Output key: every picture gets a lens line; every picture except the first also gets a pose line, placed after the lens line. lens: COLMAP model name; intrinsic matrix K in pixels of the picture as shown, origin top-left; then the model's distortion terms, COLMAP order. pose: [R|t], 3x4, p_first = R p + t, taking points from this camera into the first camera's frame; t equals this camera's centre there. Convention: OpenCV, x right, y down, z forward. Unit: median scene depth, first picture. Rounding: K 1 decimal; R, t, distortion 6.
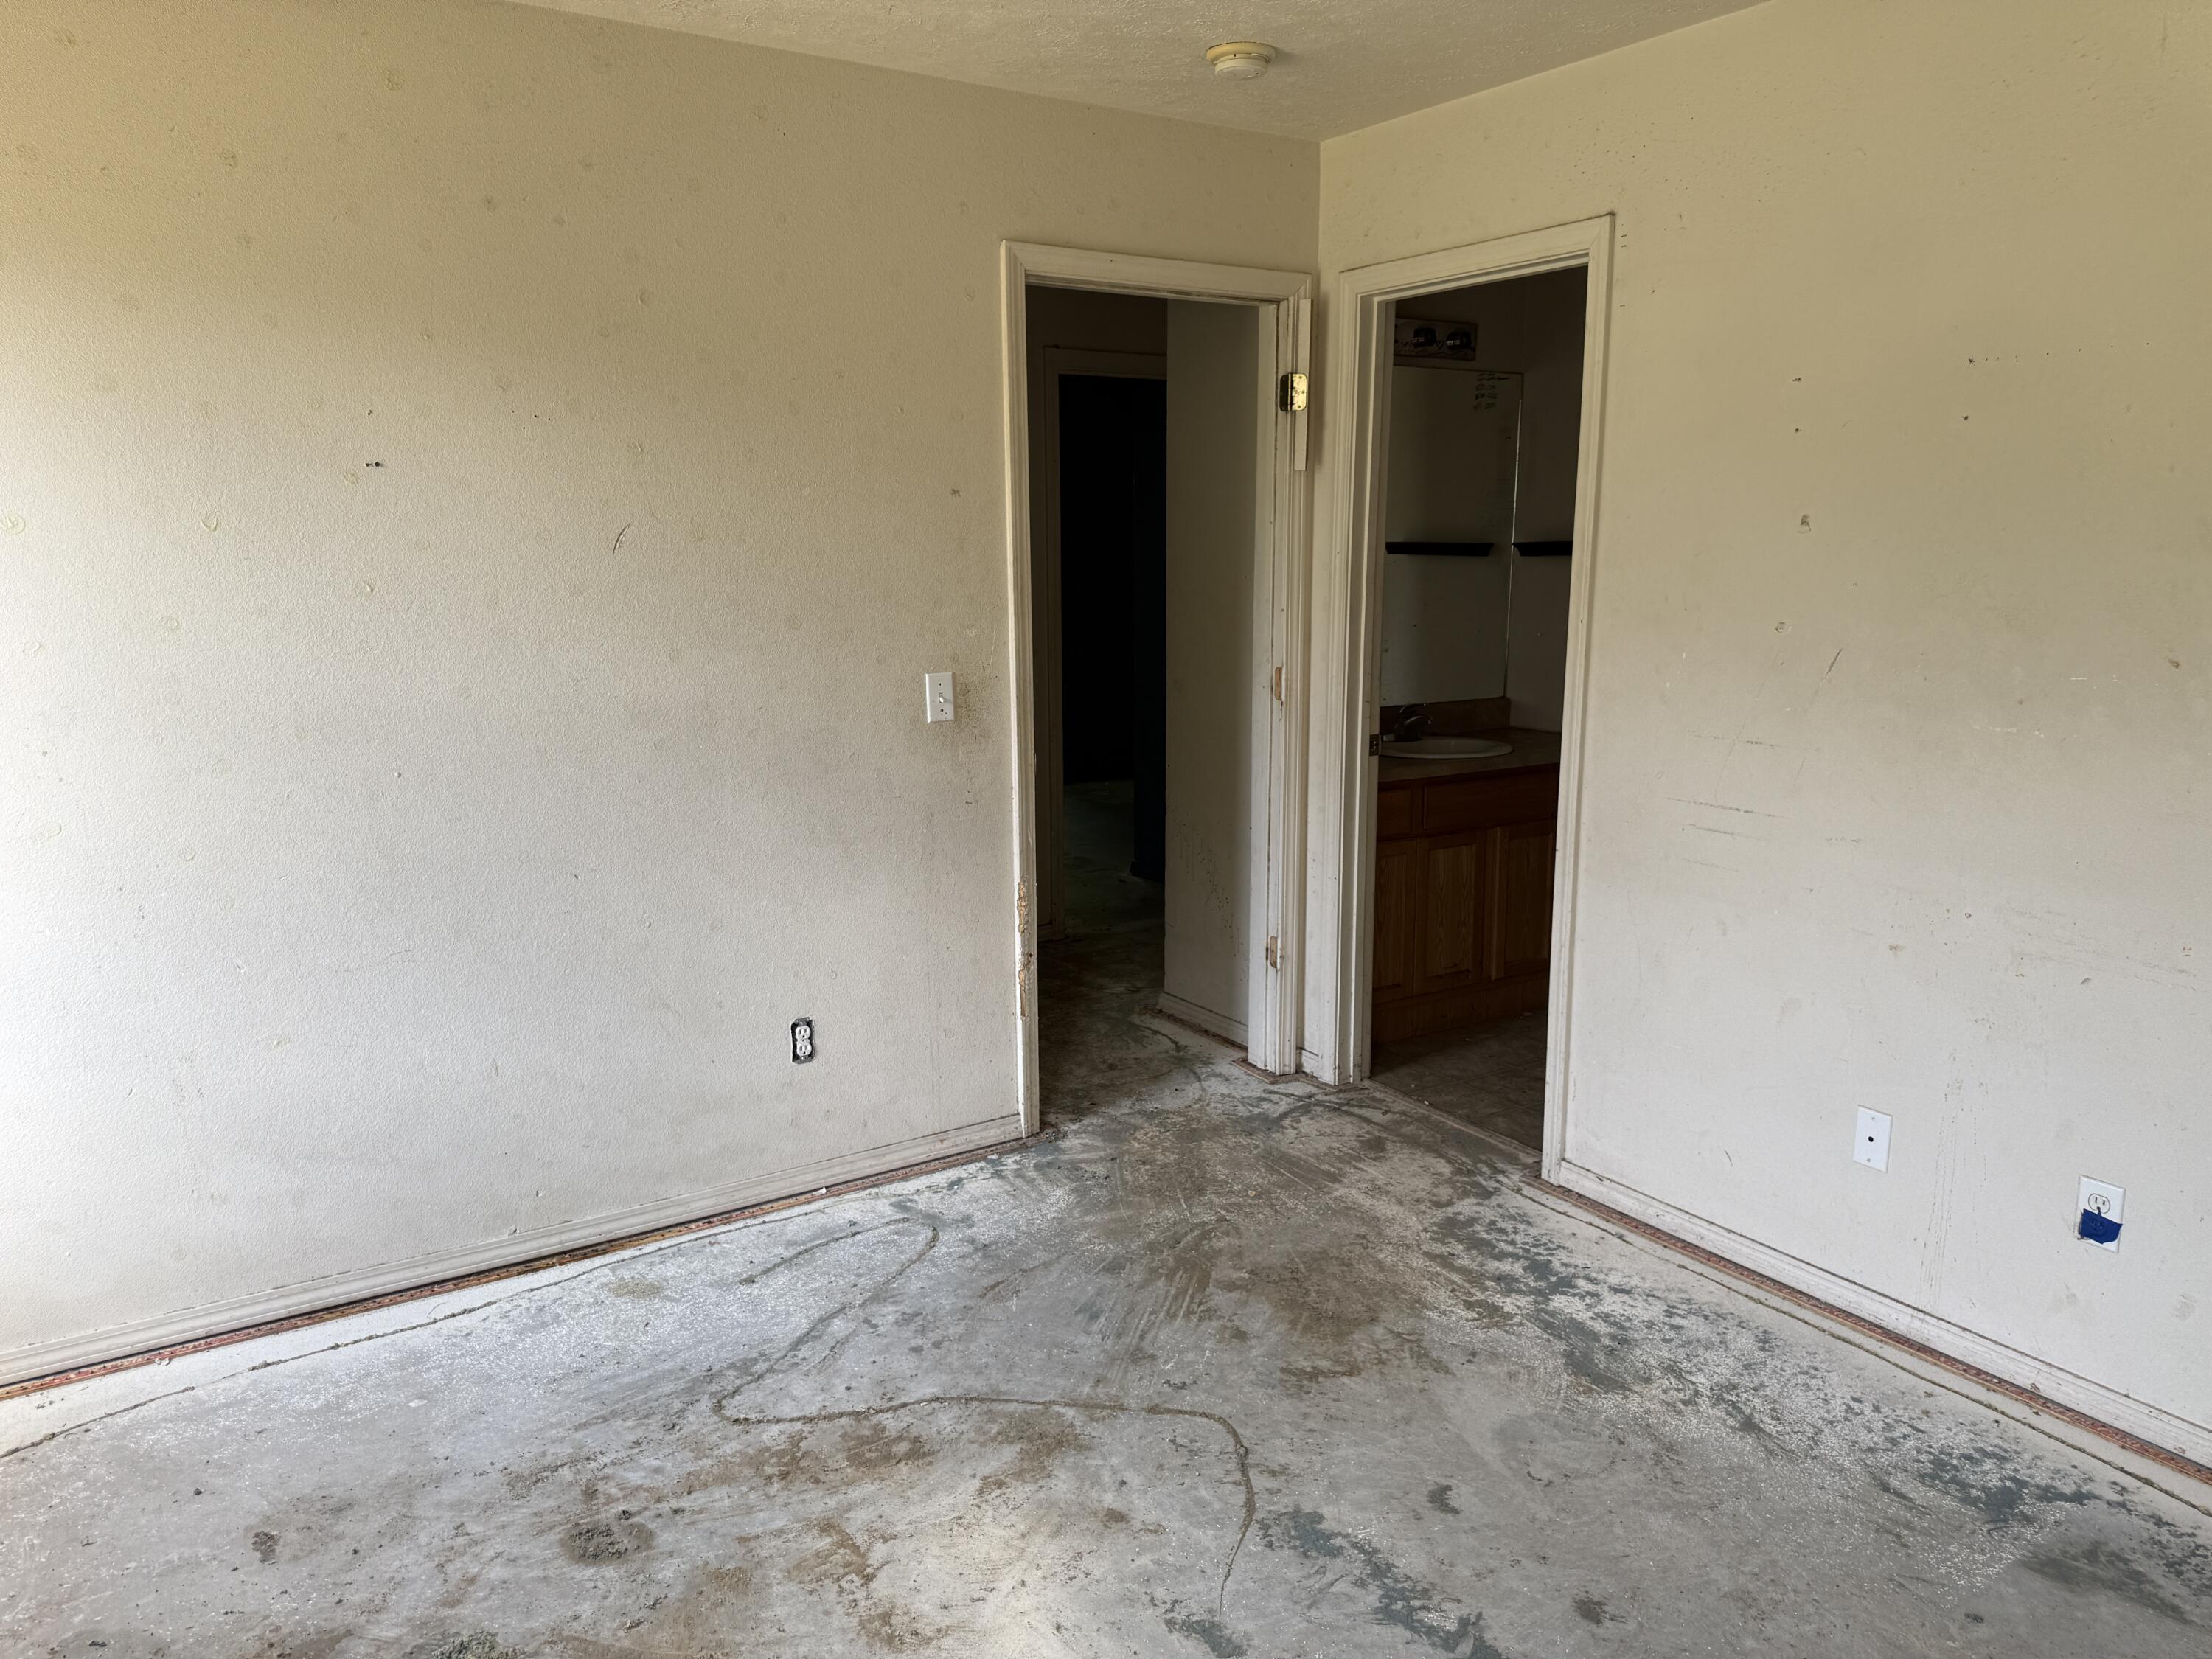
lens RADIAL K [[1564.0, 0, 1105.8], [0, 1564.0, 832.9], [0, 0, 1]] dist [0.017115, -0.020289]
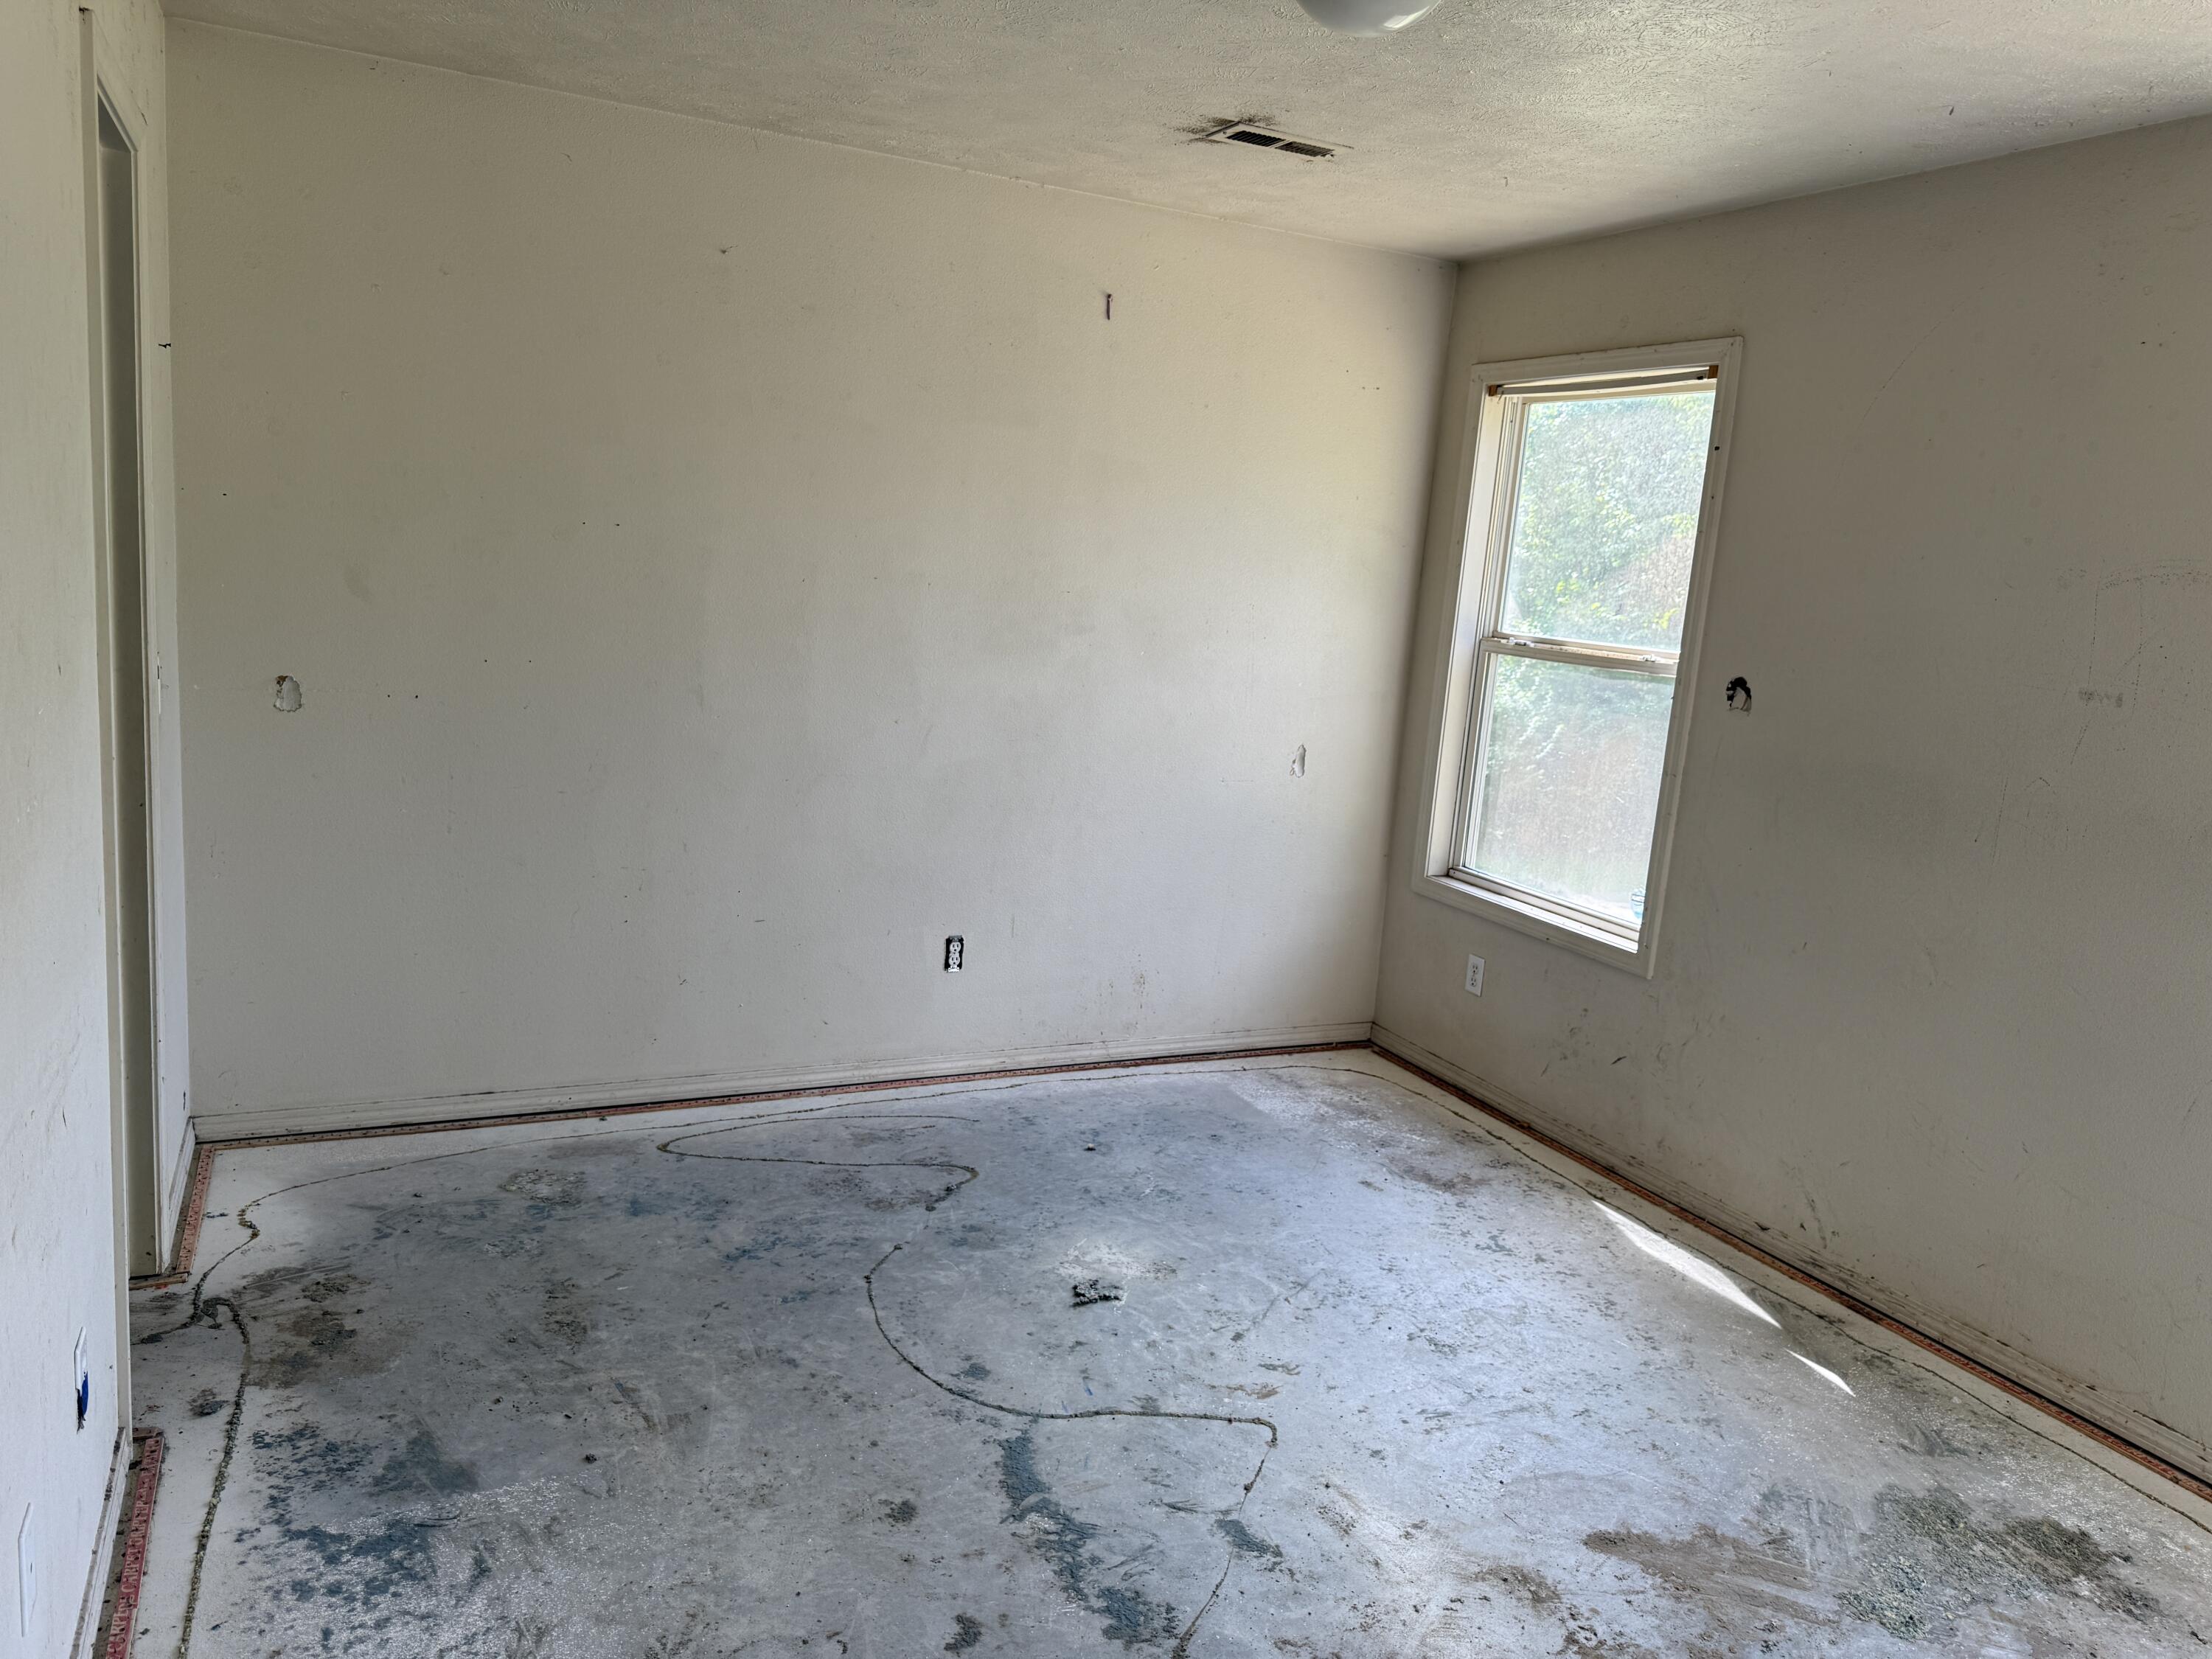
lens RADIAL K [[1564.0, 0, 1116.3], [0, 1564.0, 816.6], [0, 0, 1]] dist [0.017115, -0.020289]
pose [[-0.990622, -0.091418, 0.101543, 0.083692], [-0.051174, 0.937341, 0.344636, -0.349312], [-0.126686, 0.336207, -0.933228, 1.762583]]
